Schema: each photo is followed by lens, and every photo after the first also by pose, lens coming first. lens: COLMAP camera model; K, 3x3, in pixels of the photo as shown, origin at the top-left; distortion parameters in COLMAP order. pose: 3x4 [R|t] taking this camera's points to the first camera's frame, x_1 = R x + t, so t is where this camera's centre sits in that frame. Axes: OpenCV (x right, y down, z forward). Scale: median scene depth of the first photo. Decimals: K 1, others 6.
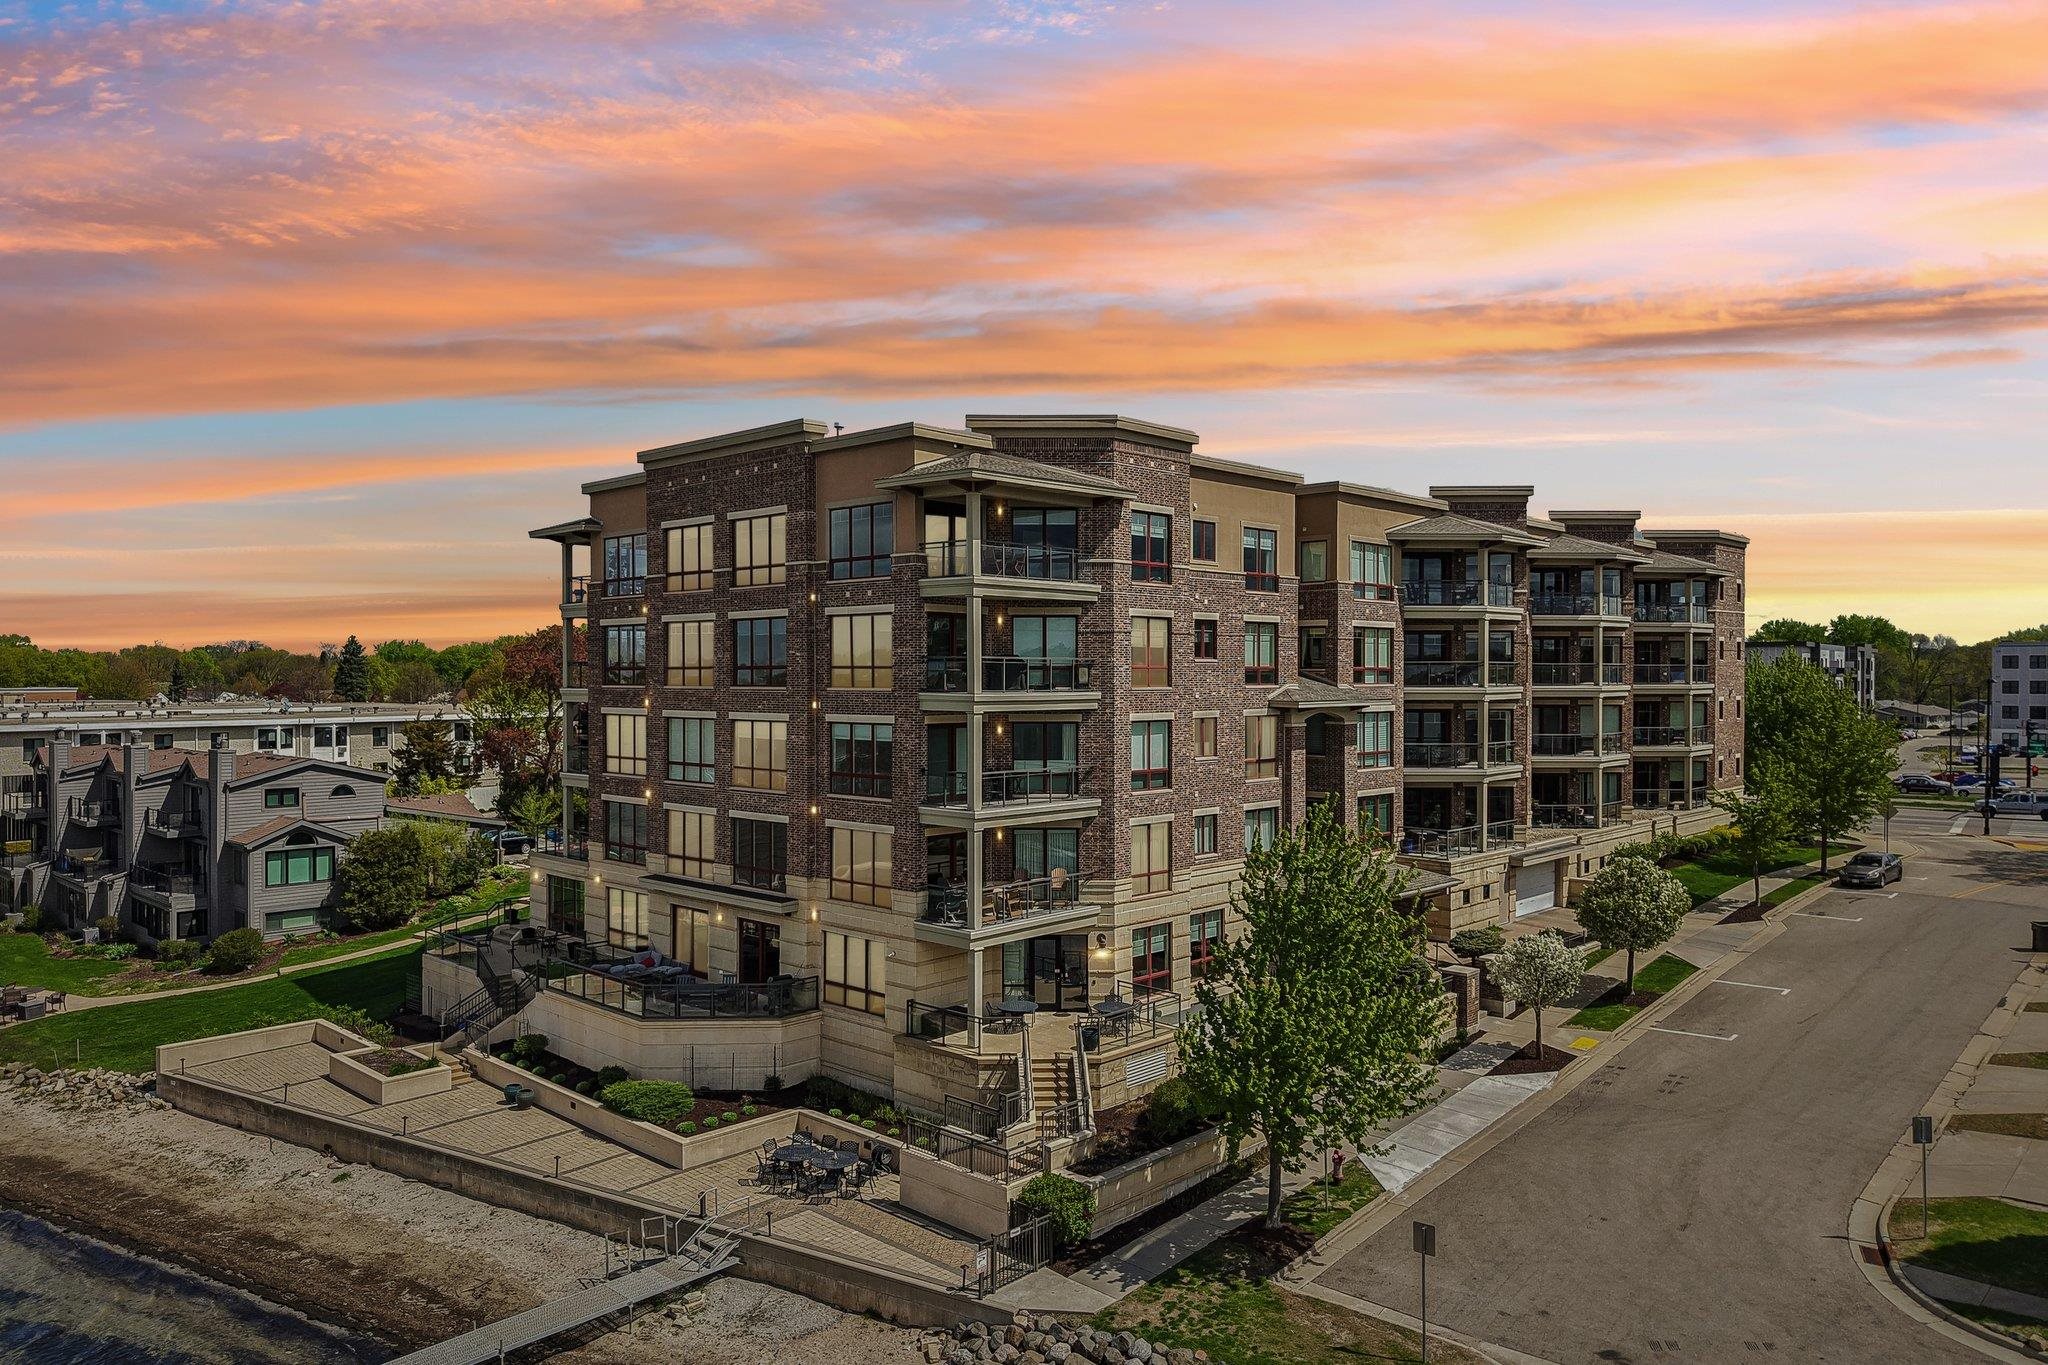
lens RADIAL K [[1368.7, 0, 1024.0], [0, 1368.7, 682.5], [0, 0, 1]] dist [0.030035, -0.035083]
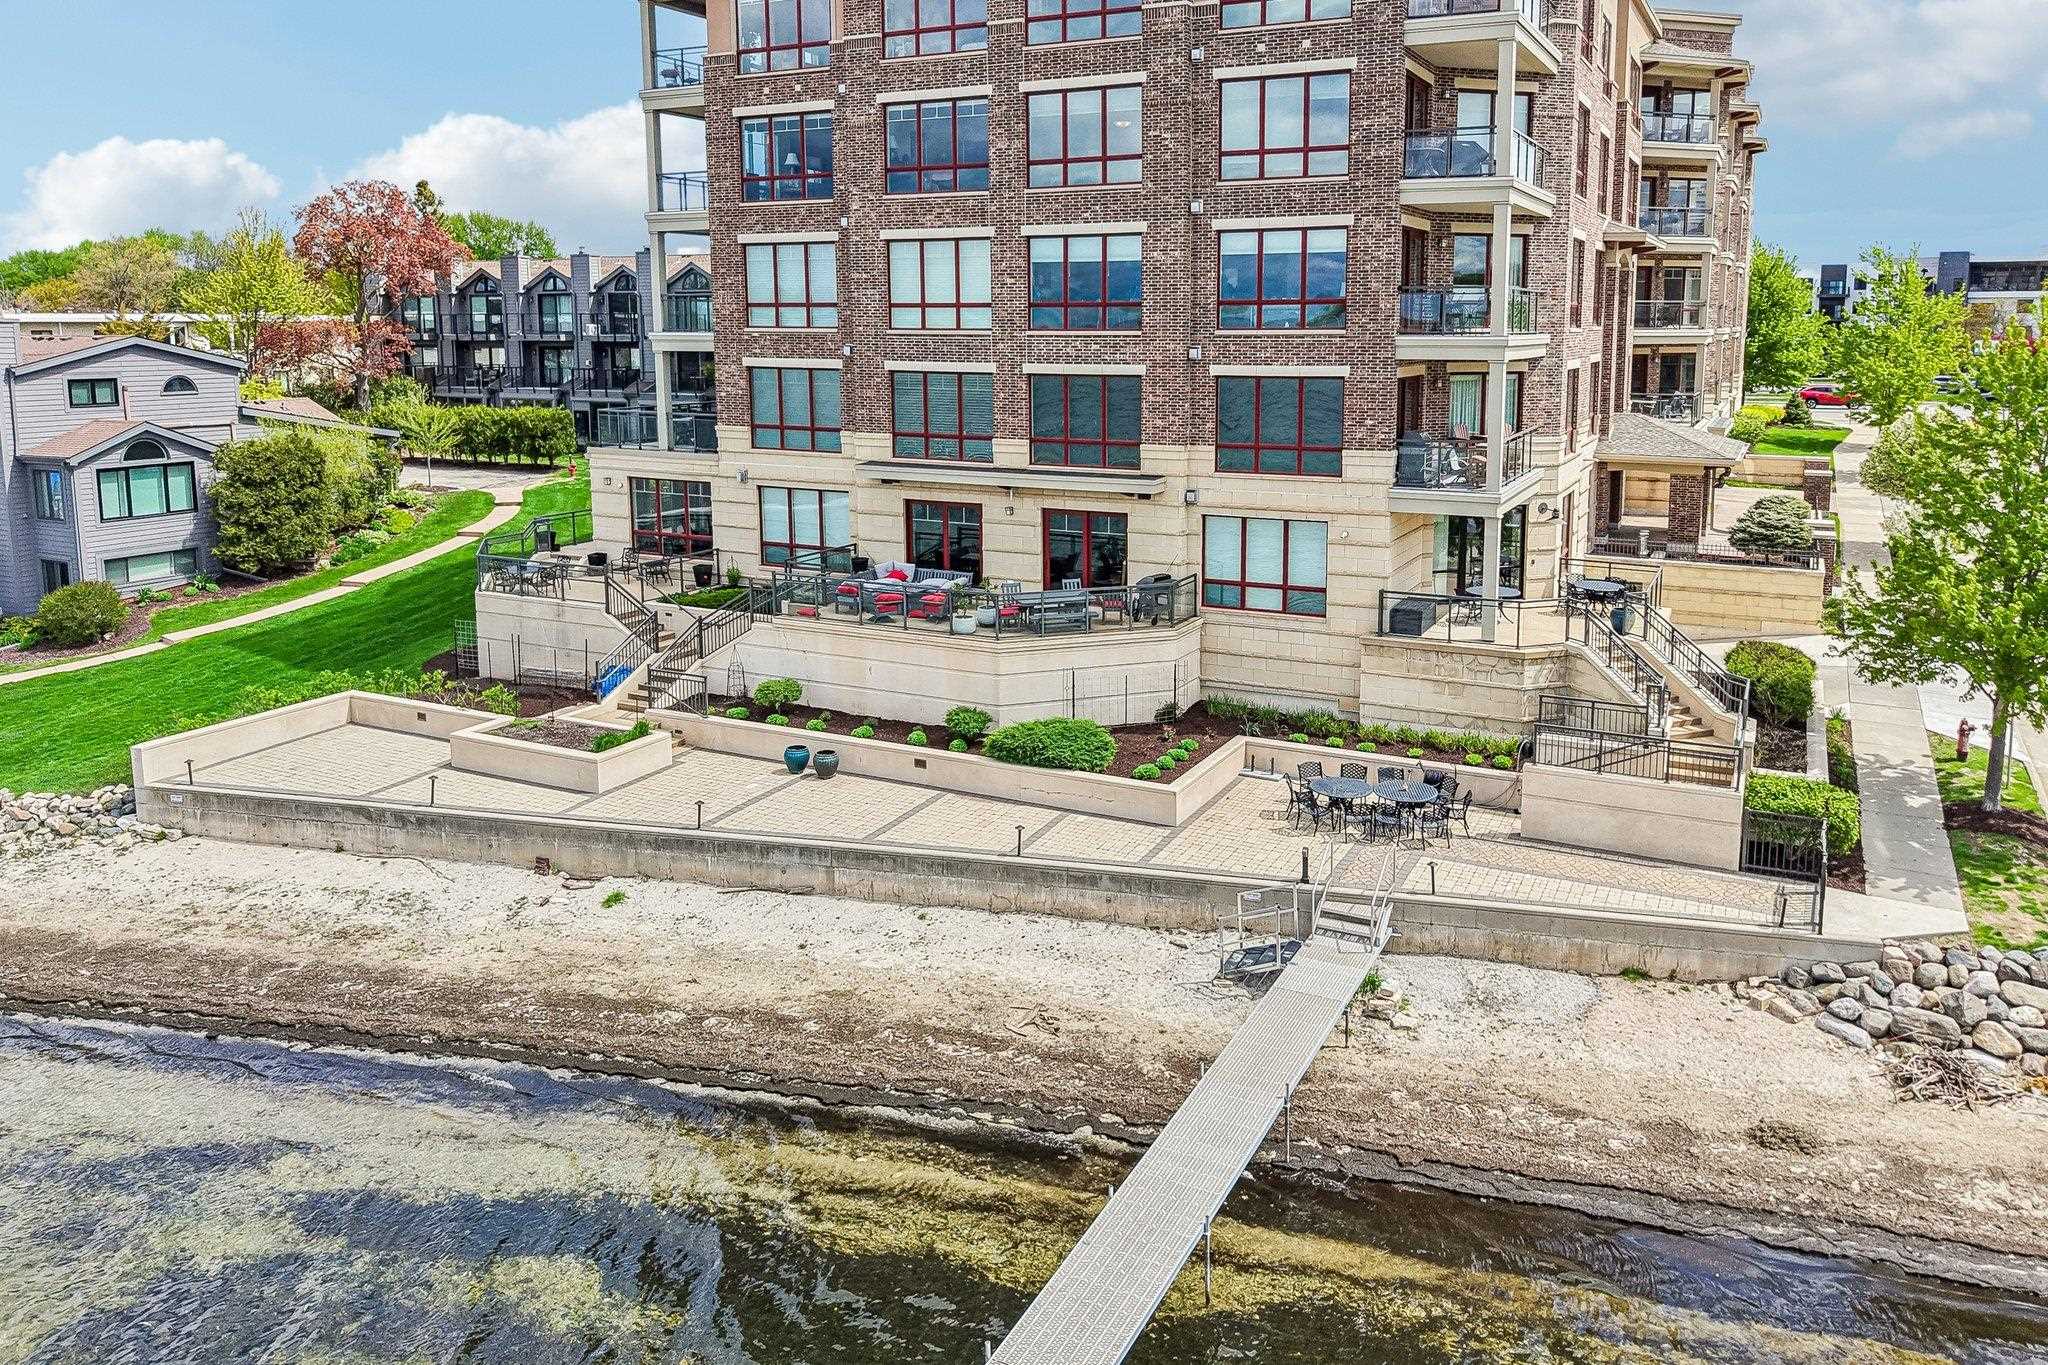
lens RADIAL K [[1400.2, 0, 1092.6], [0, 1400.2, 529.7], [0, 0, 1]] dist [0.049557, -0.060040]
pose [[0.950771, -0.042094, 0.307022, -0.435119], [-0.000667, 0.990451, 0.137862, 0.081856], [-0.309893, -0.131280, 0.941664, 0.285176]]
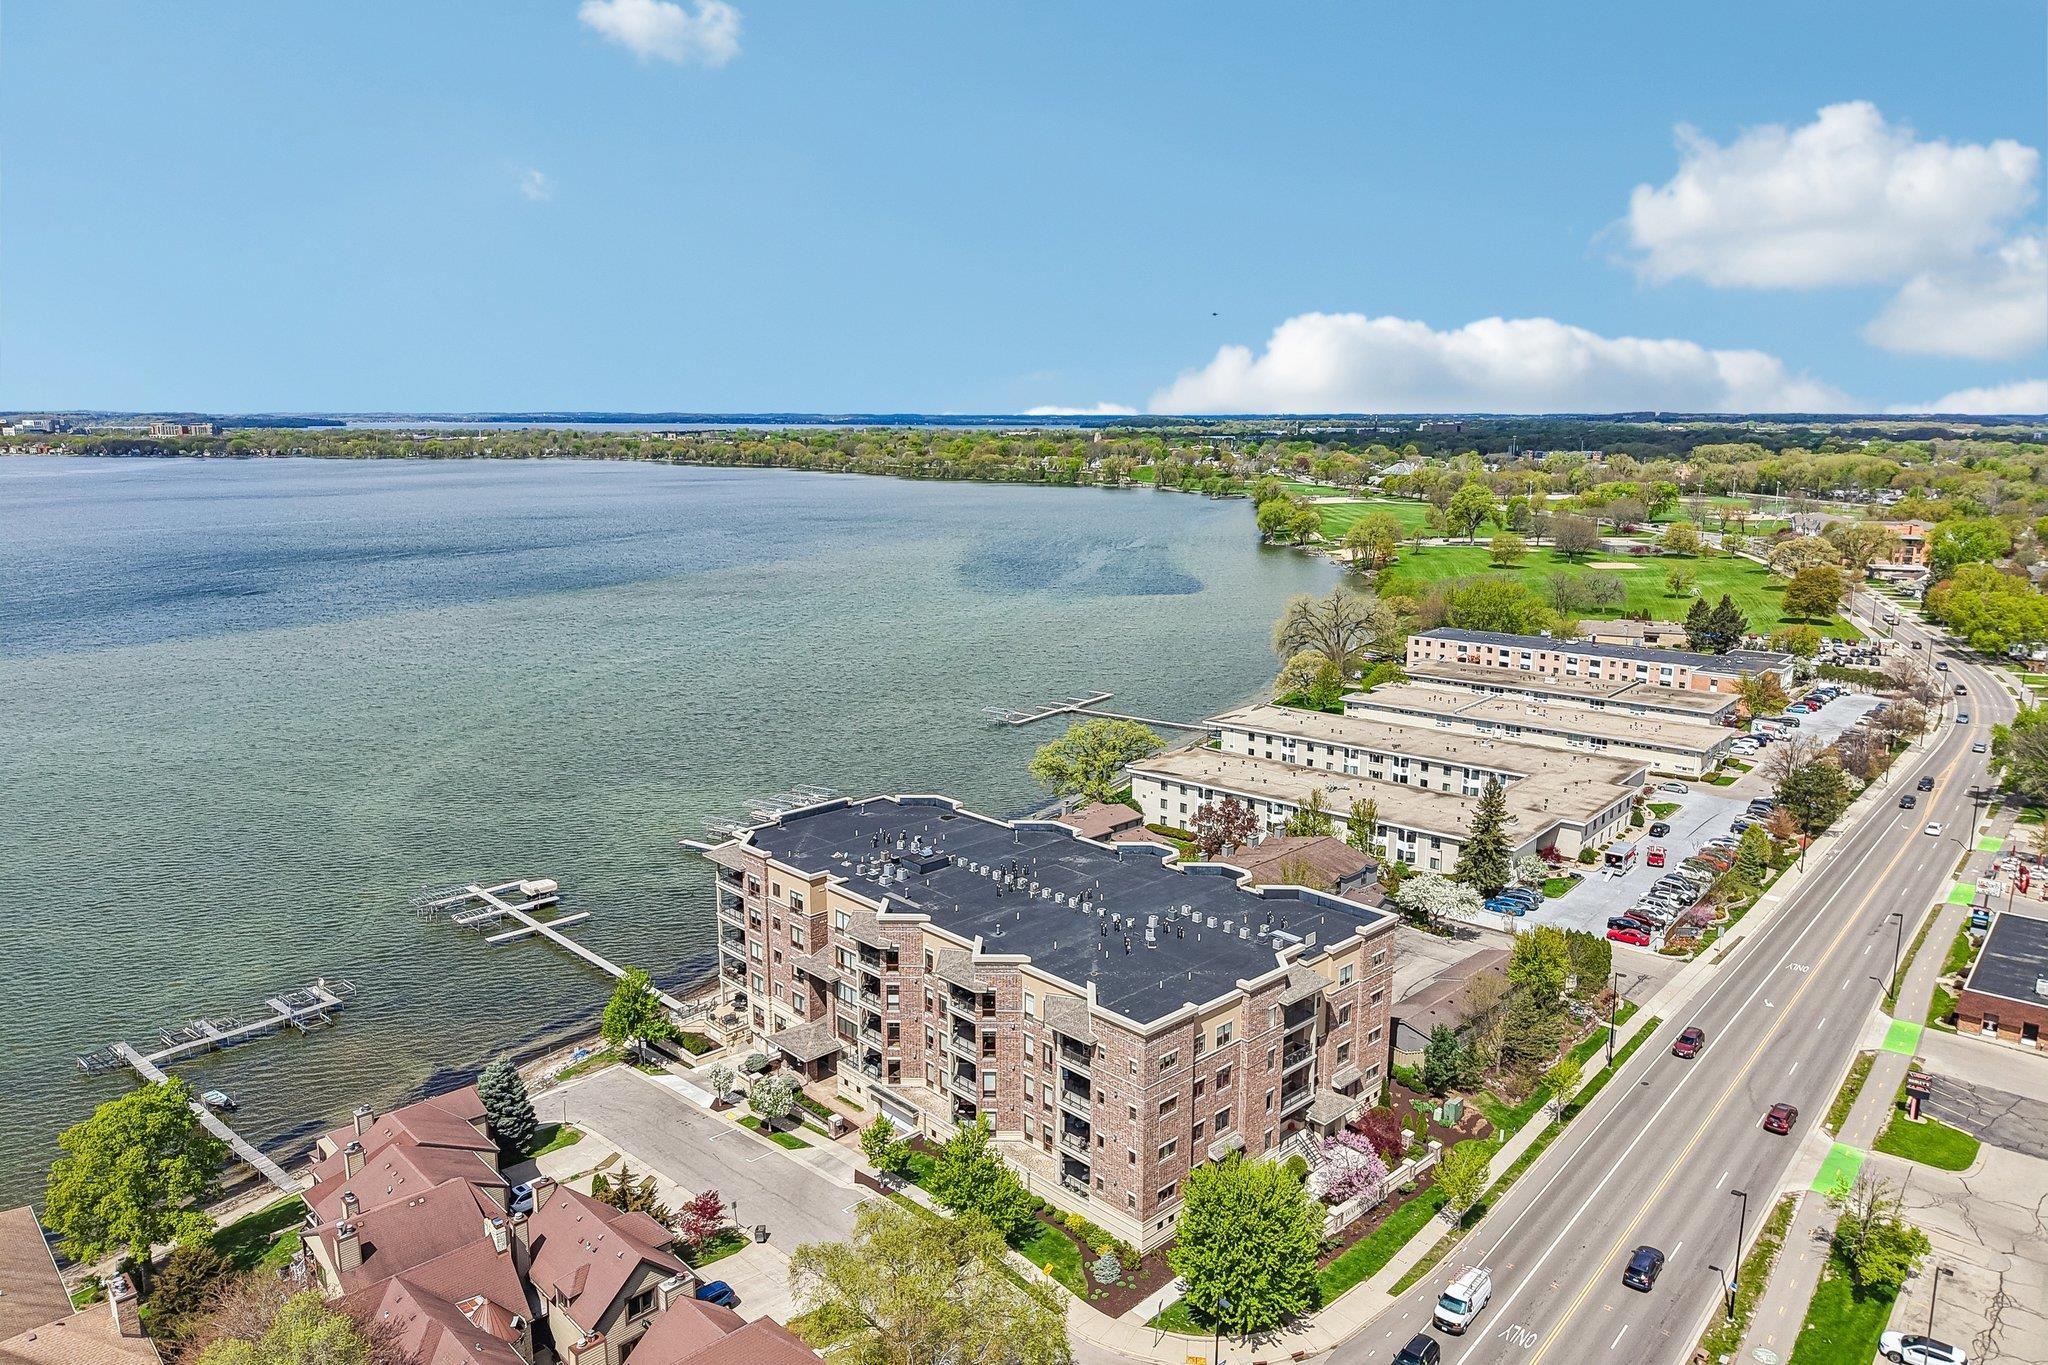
lens RADIAL K [[1373.5, 0, 1034.0], [0, 1373.5, 688.1], [0, 0, 1]] dist [0.026137, -0.030942]
pose [[-0.034897, 0.197905, -0.979600, 2.931187], [-0.007667, 0.980115, 0.198282, -1.126209], [0.999362, 0.014430, -0.032685, 1.707108]]
